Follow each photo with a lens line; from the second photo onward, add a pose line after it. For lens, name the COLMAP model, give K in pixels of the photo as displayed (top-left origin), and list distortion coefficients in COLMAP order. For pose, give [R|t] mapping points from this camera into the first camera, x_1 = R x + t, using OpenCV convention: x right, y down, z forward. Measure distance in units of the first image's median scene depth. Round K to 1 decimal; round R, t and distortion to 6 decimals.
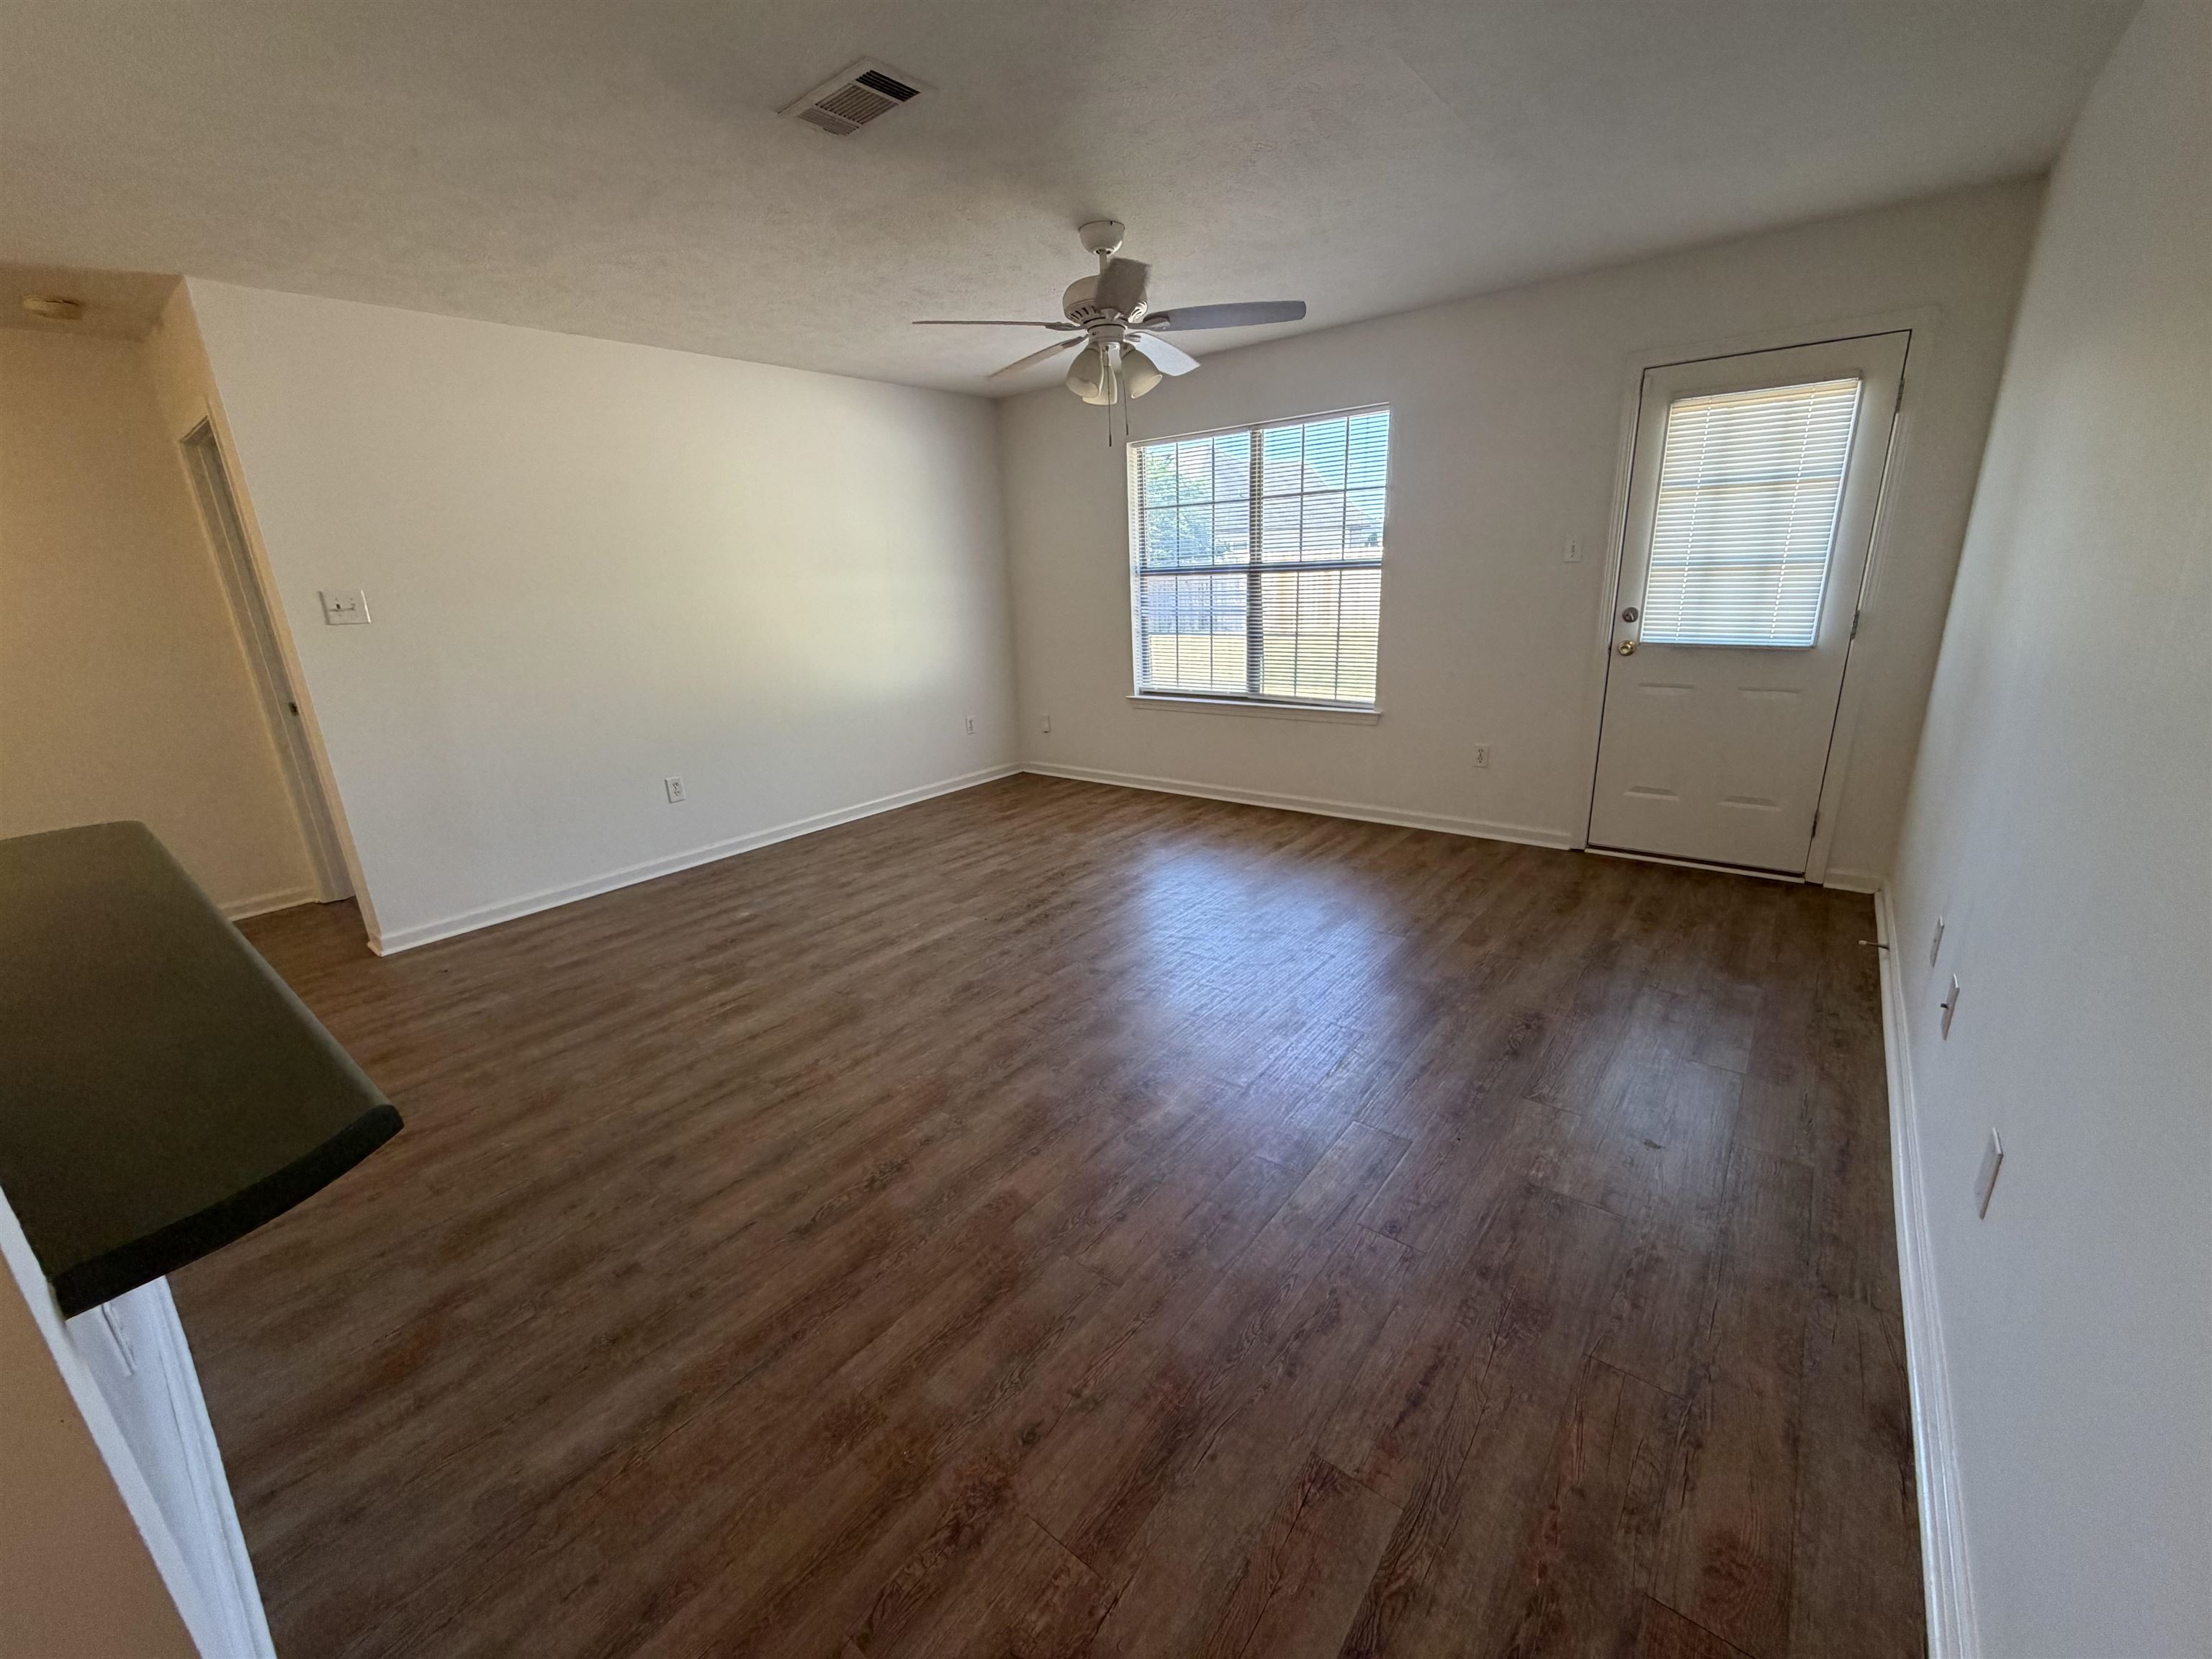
lens RADIAL K [[883.4, 0, 1098.1], [0, 883.4, 834.5], [0, 0, 1]] dist [-0.000498, 0.000159]
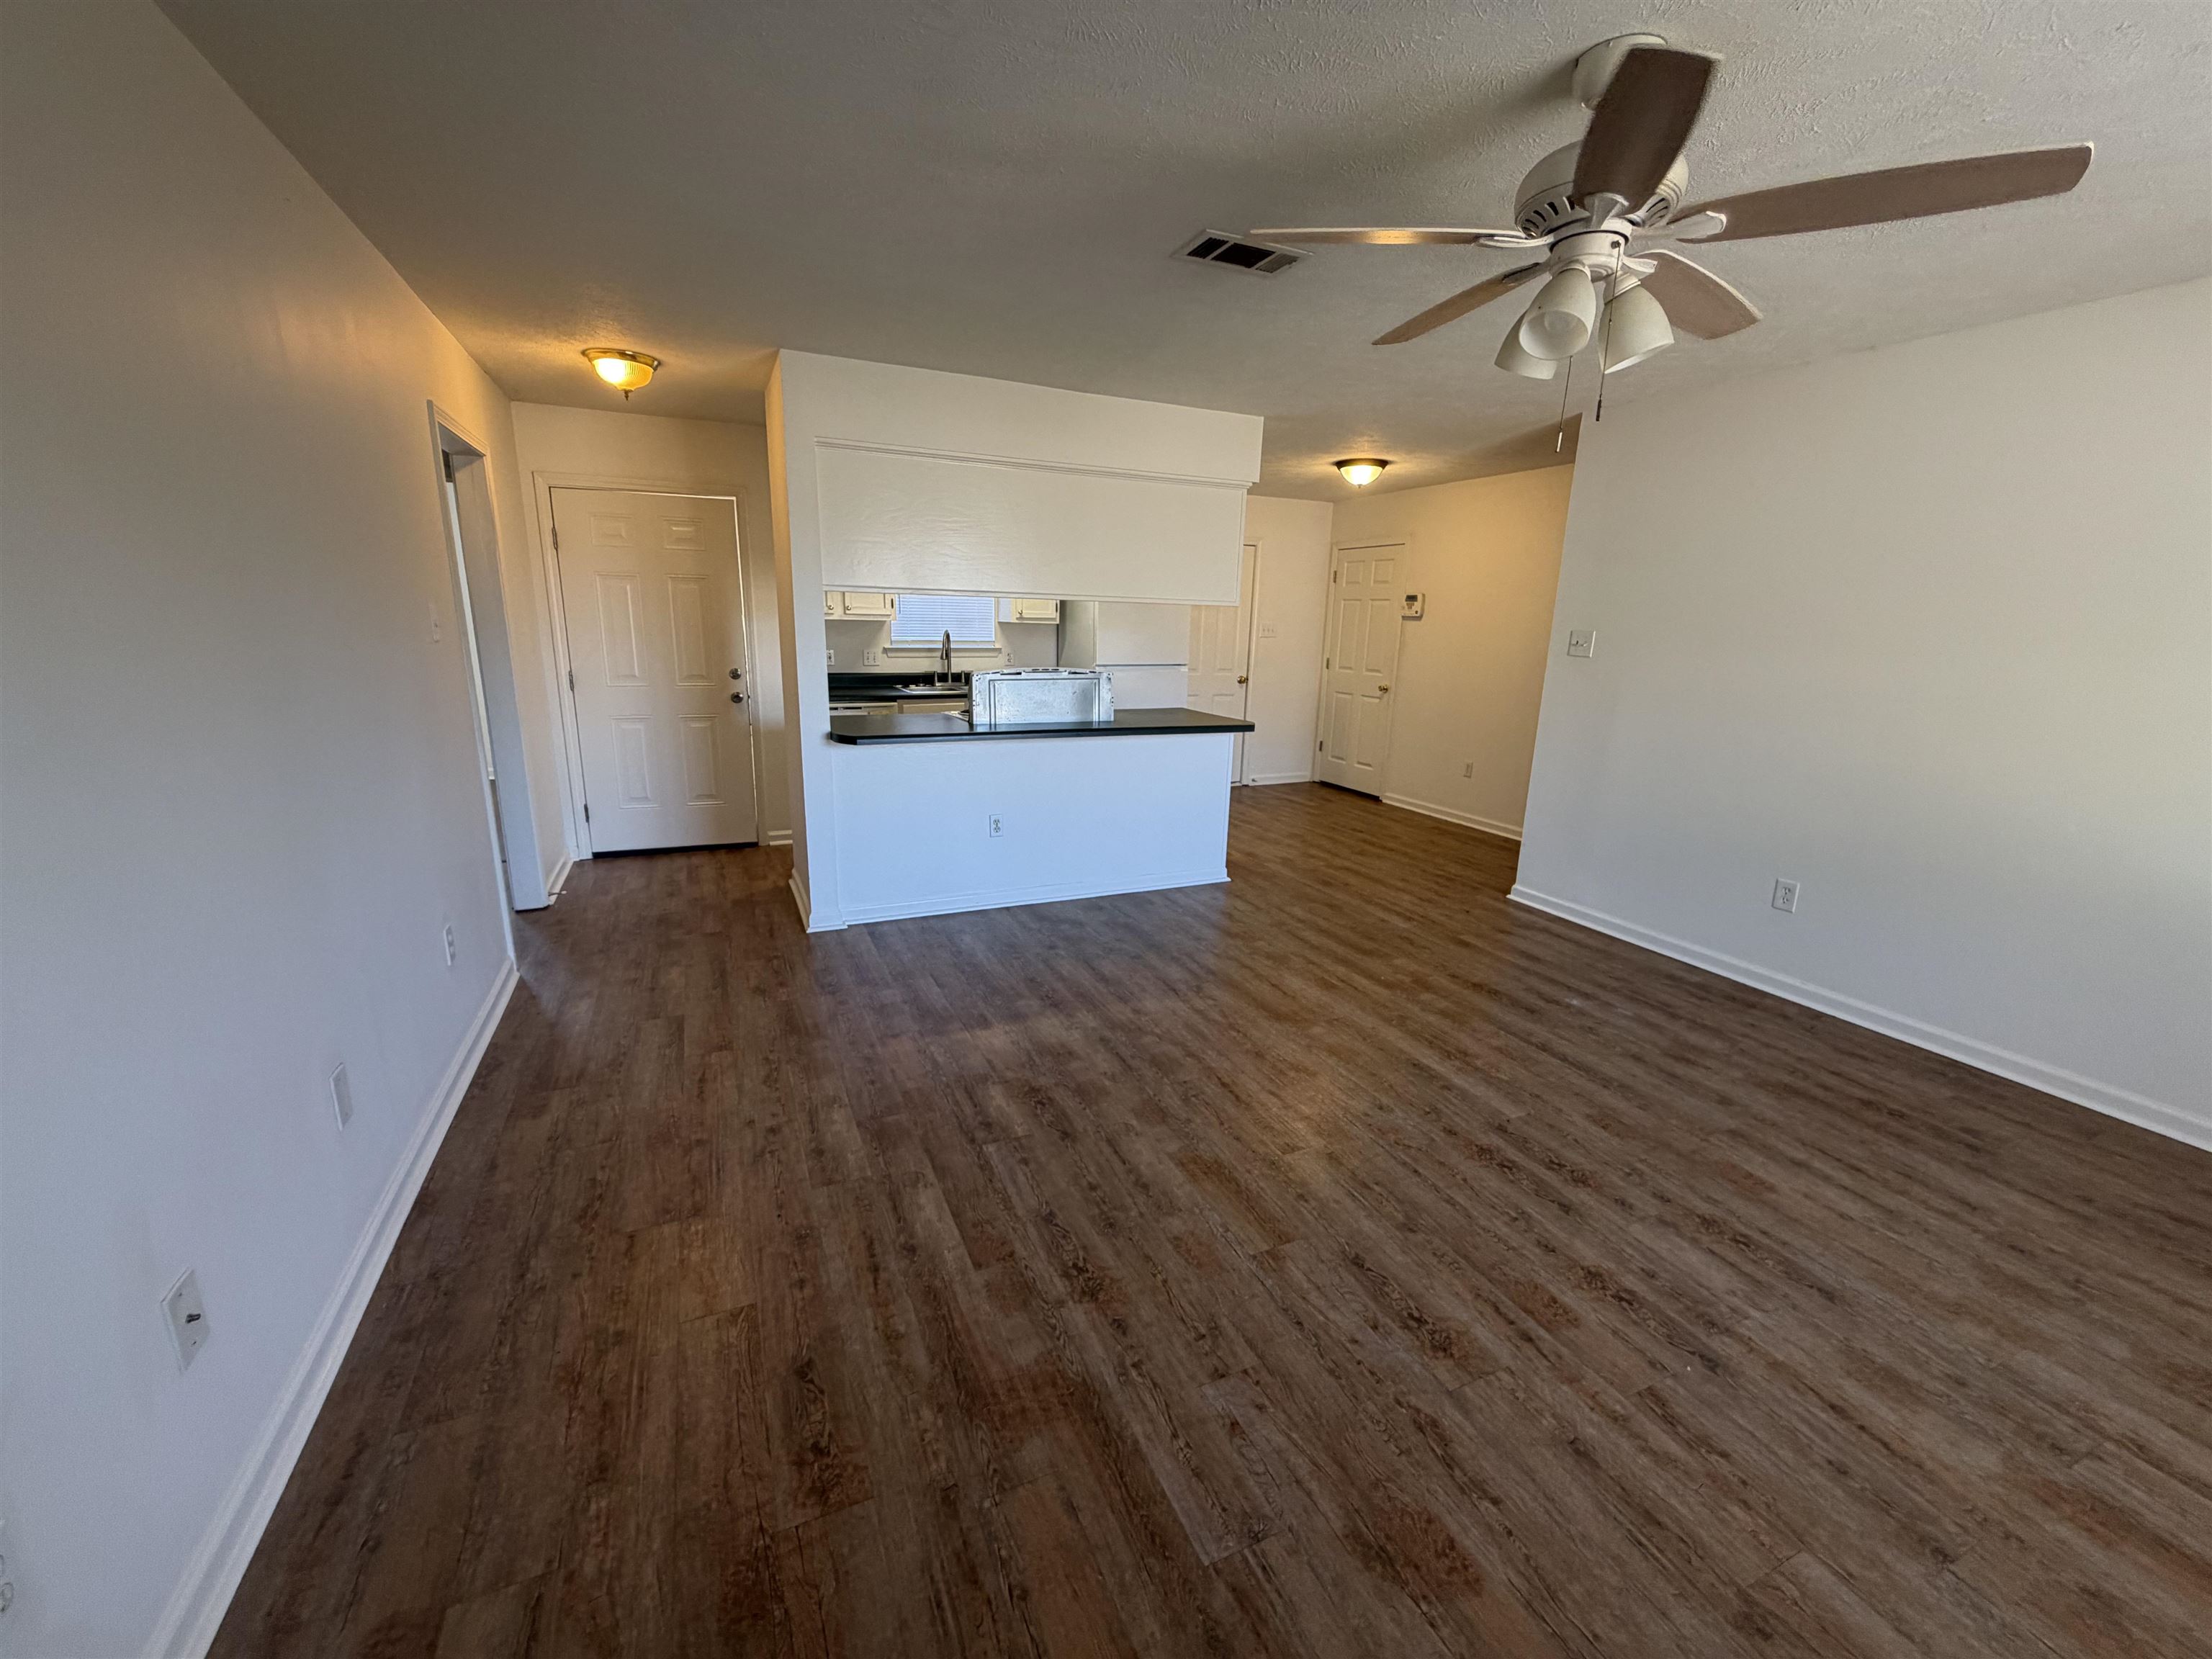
lens RADIAL K [[883.4, 0, 1098.1], [0, 883.4, 834.5], [0, 0, 1]] dist [-0.000498, 0.000159]
pose [[-0.457715, 0.247308, -0.854012, 0.589545], [-0.262538, 0.880110, 0.395576, -0.309909], [0.849453, 0.405271, -0.337912, 0.875593]]
